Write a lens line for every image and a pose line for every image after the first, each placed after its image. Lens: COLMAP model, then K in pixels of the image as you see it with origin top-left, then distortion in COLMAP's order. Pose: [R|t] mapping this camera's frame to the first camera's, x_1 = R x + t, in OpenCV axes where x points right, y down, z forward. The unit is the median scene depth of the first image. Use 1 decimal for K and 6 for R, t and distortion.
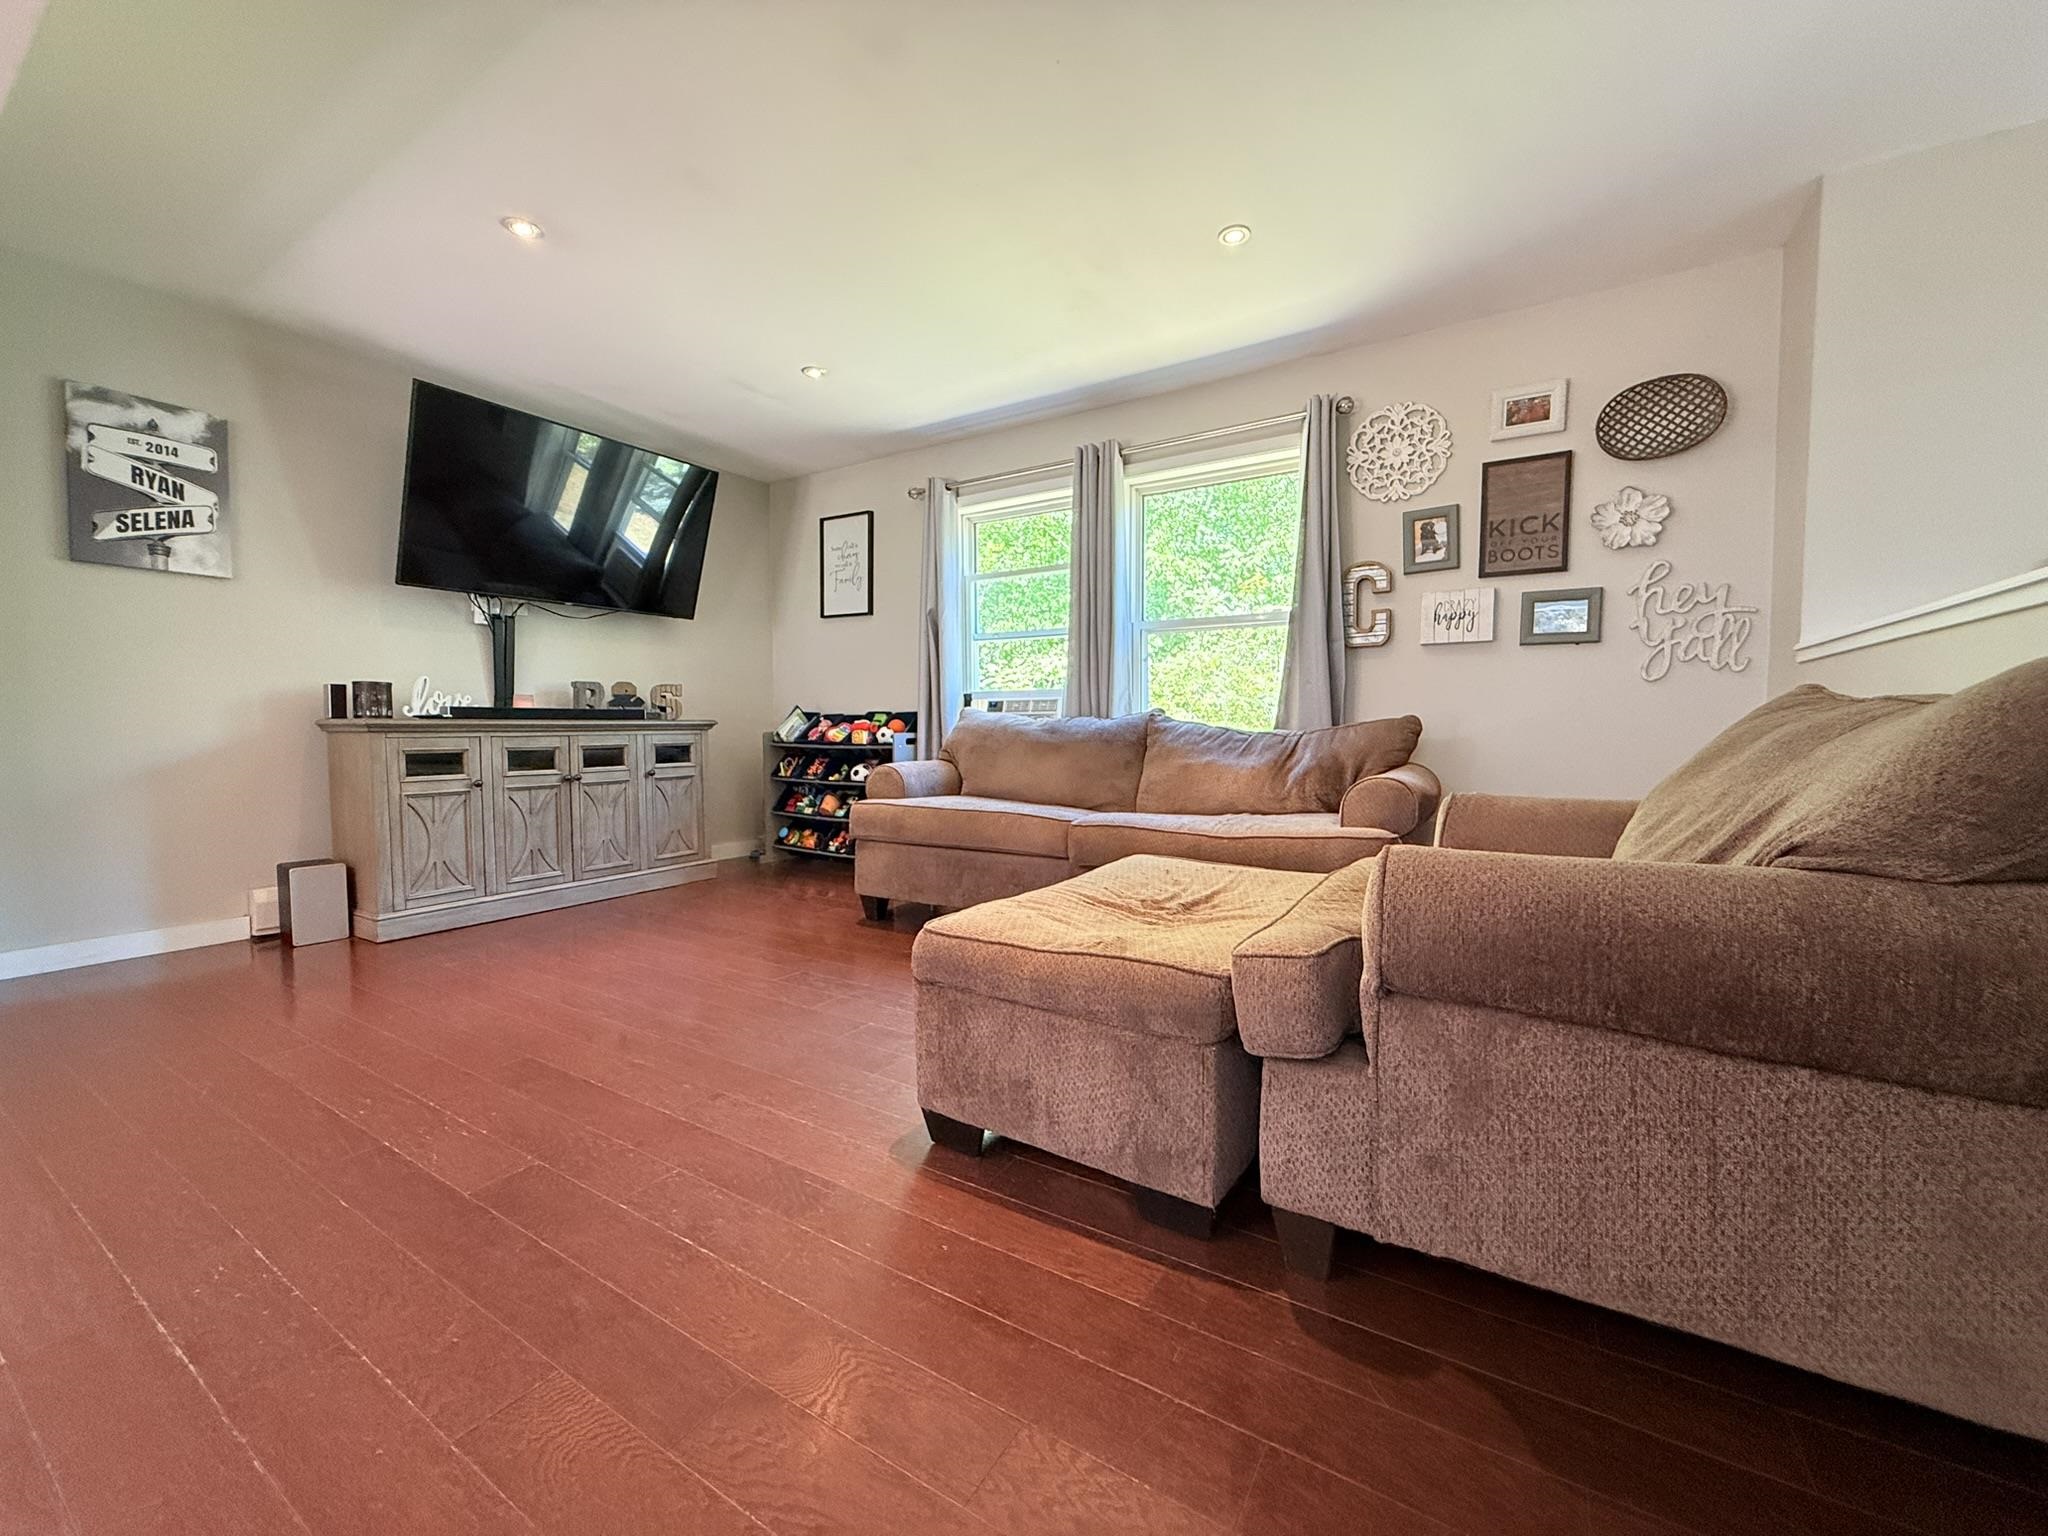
lens RADIAL K [[813.3, 0, 1019.1], [0, 813.3, 765.9], [0, 0, 1]] dist [0.000306, -0.000156]
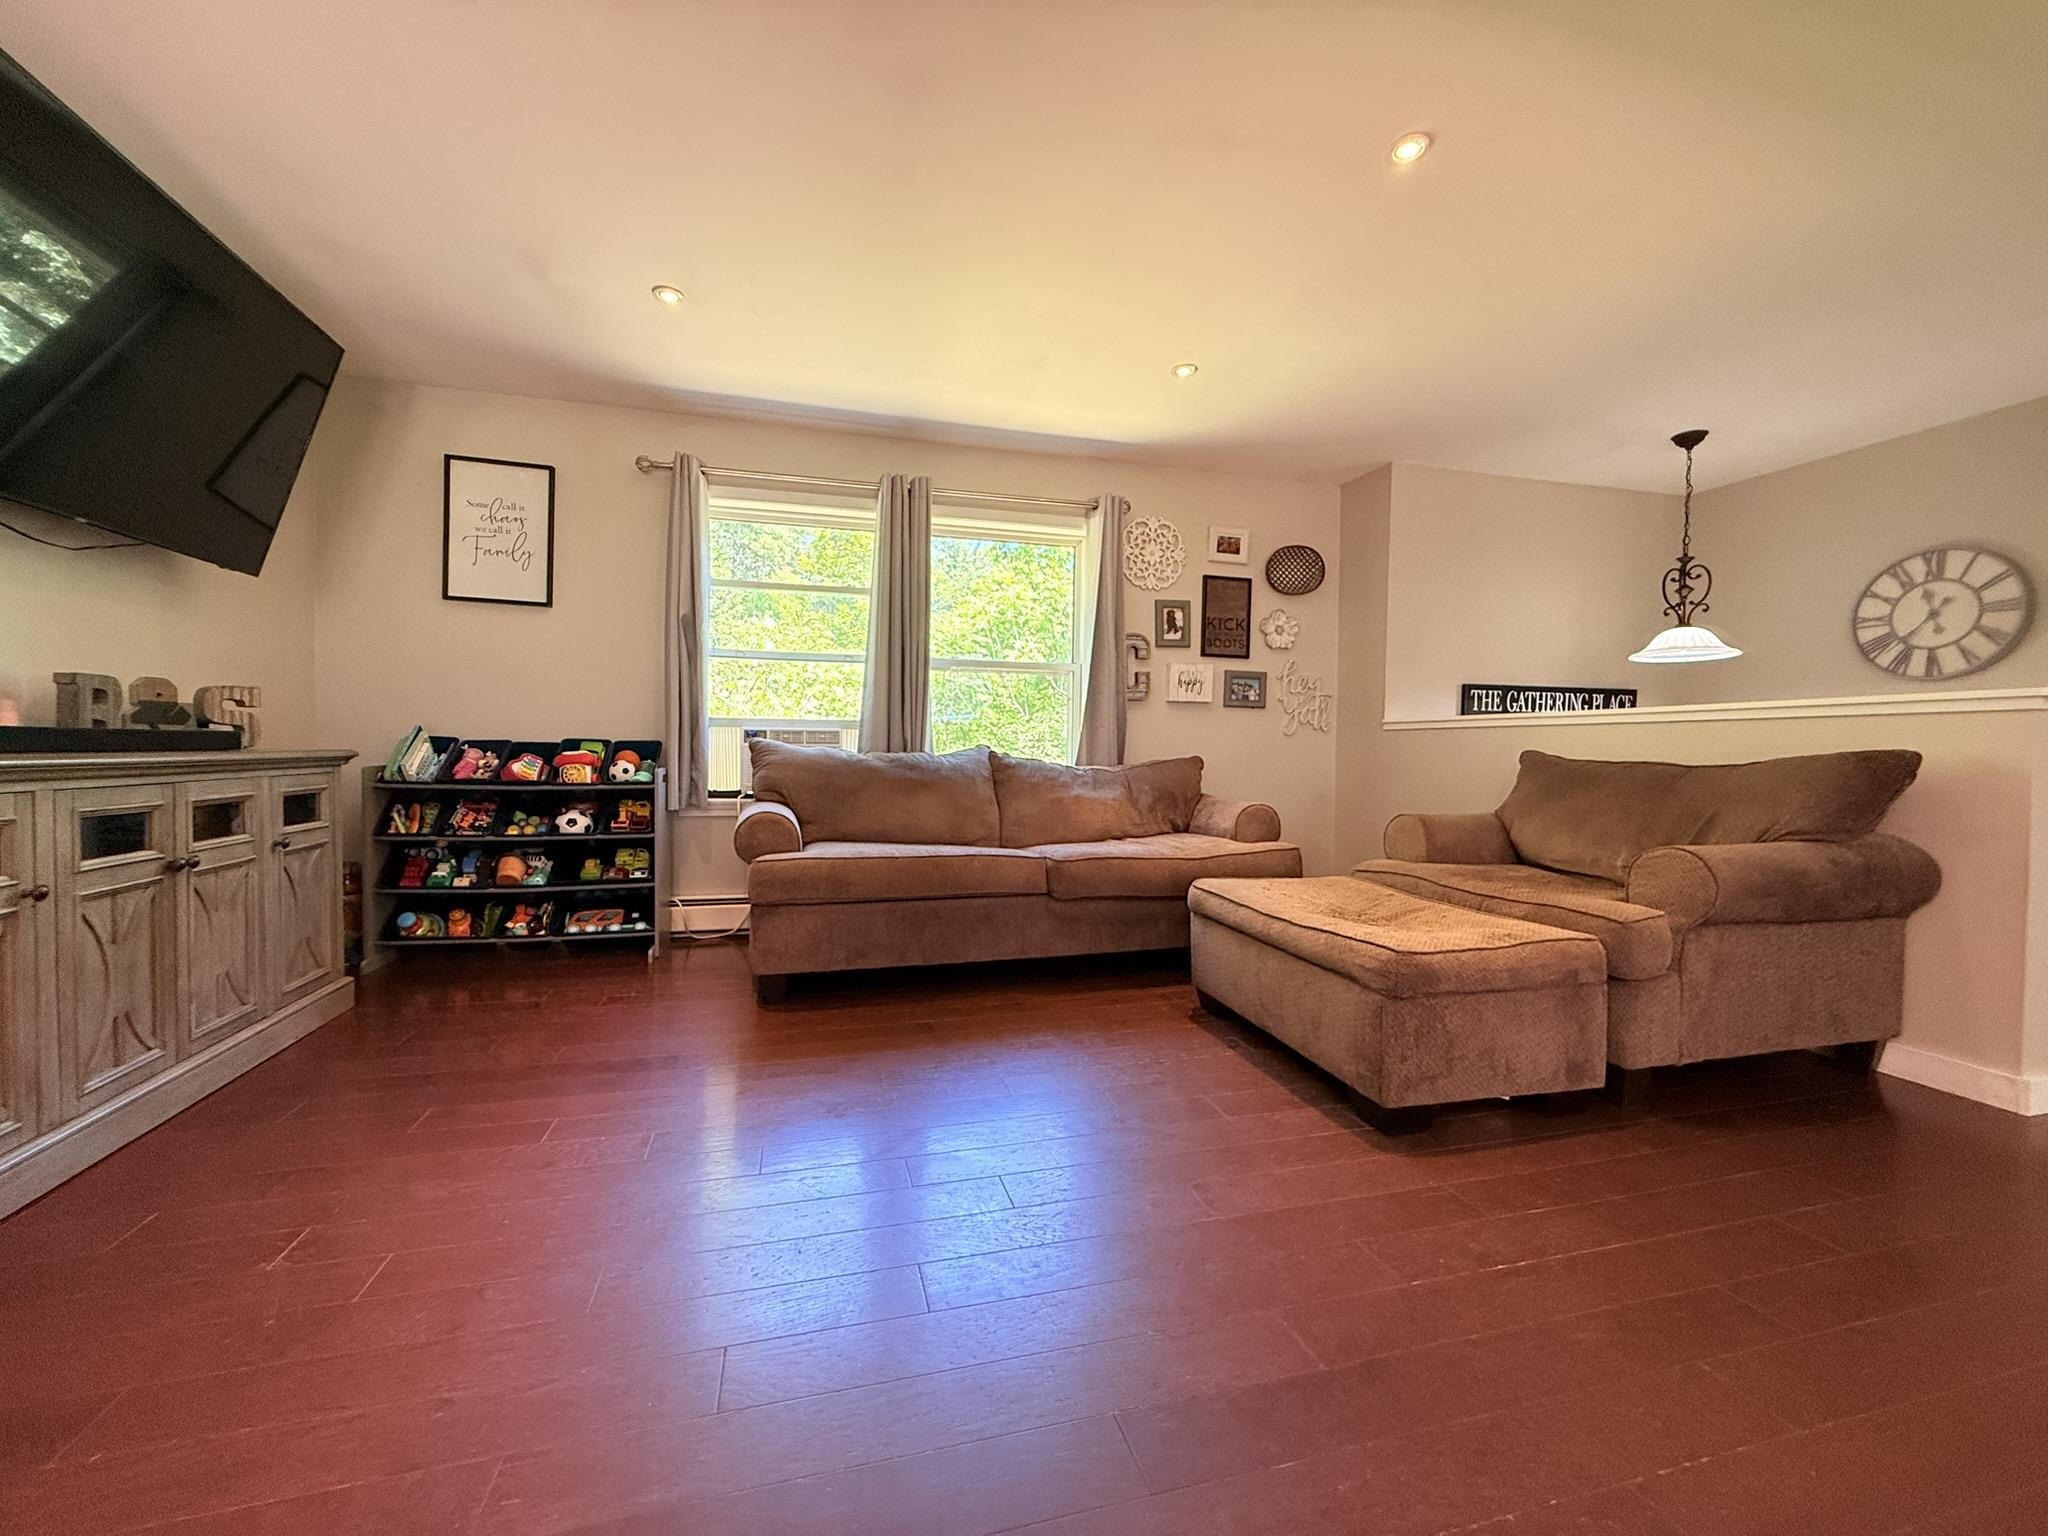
lens RADIAL K [[813.3, 0, 1017.5], [0, 813.3, 766.9], [0, 0, 1]] dist [0.000306, -0.000156]
pose [[0.679509, -0.006660, 0.733637, -0.620858], [0.023391, 0.999647, -0.012591, -0.030751], [-0.733294, 0.025716, 0.679425, 0.274091]]
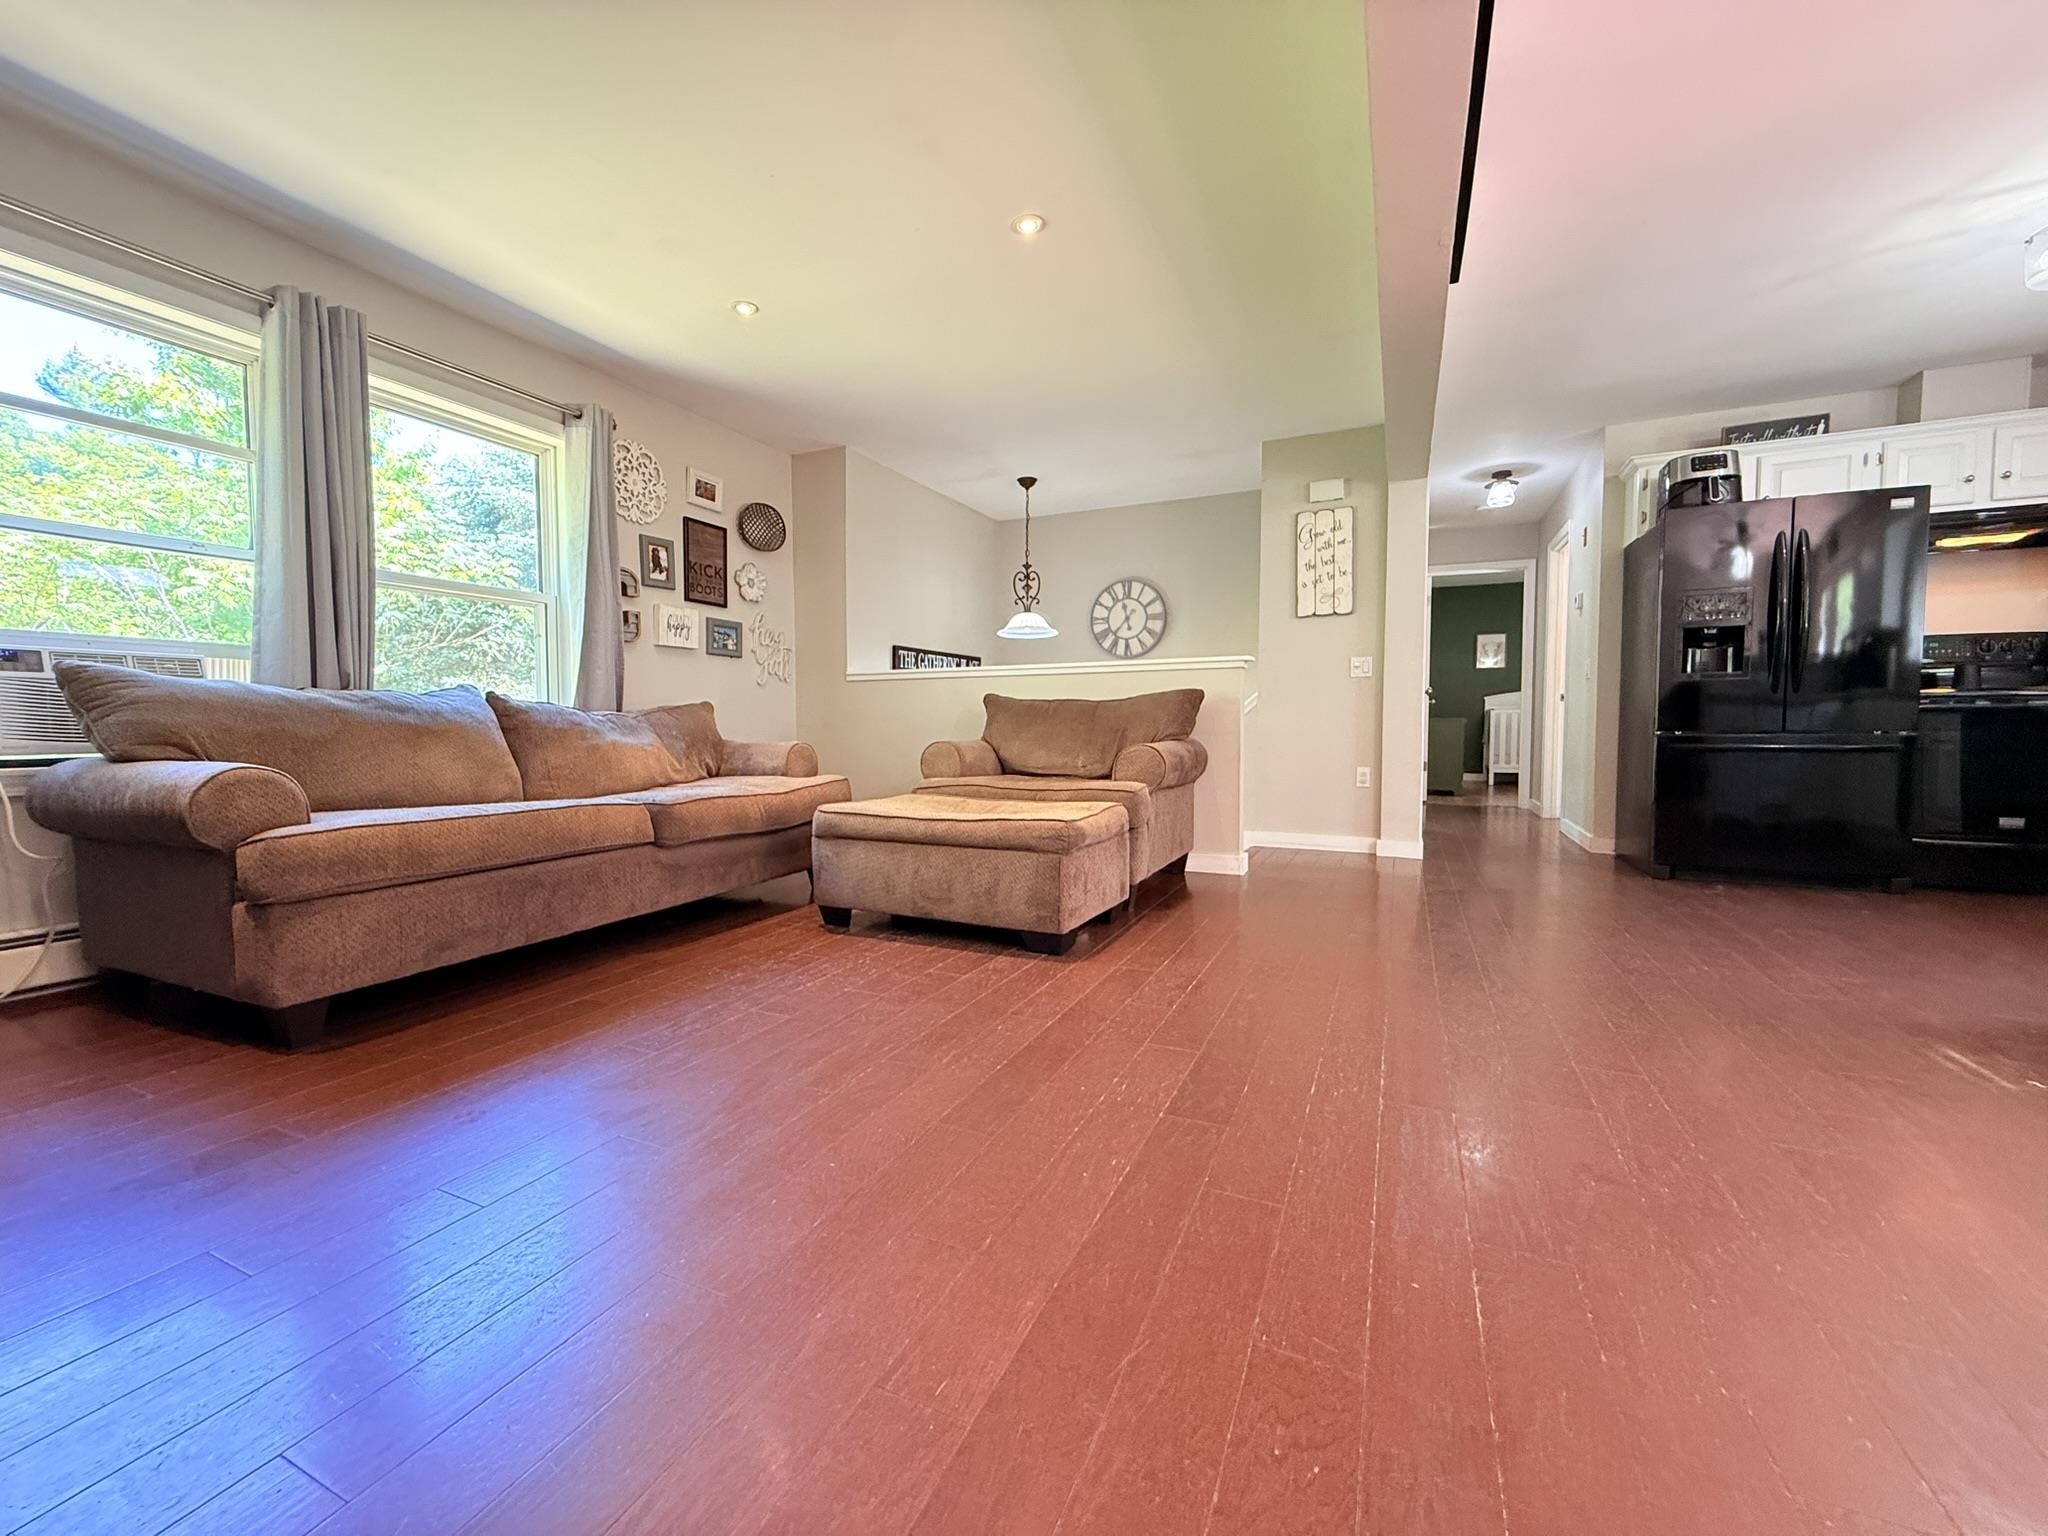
lens RADIAL K [[813.3, 0, 1016.4], [0, 813.3, 767.2], [0, 0, 1]] dist [0.000306, -0.000156]
pose [[-0.119777, -0.050544, 0.991513, -0.791799], [0.053447, 0.996927, 0.057277, -0.004292], [-0.991361, 0.059854, -0.116708, 0.589131]]
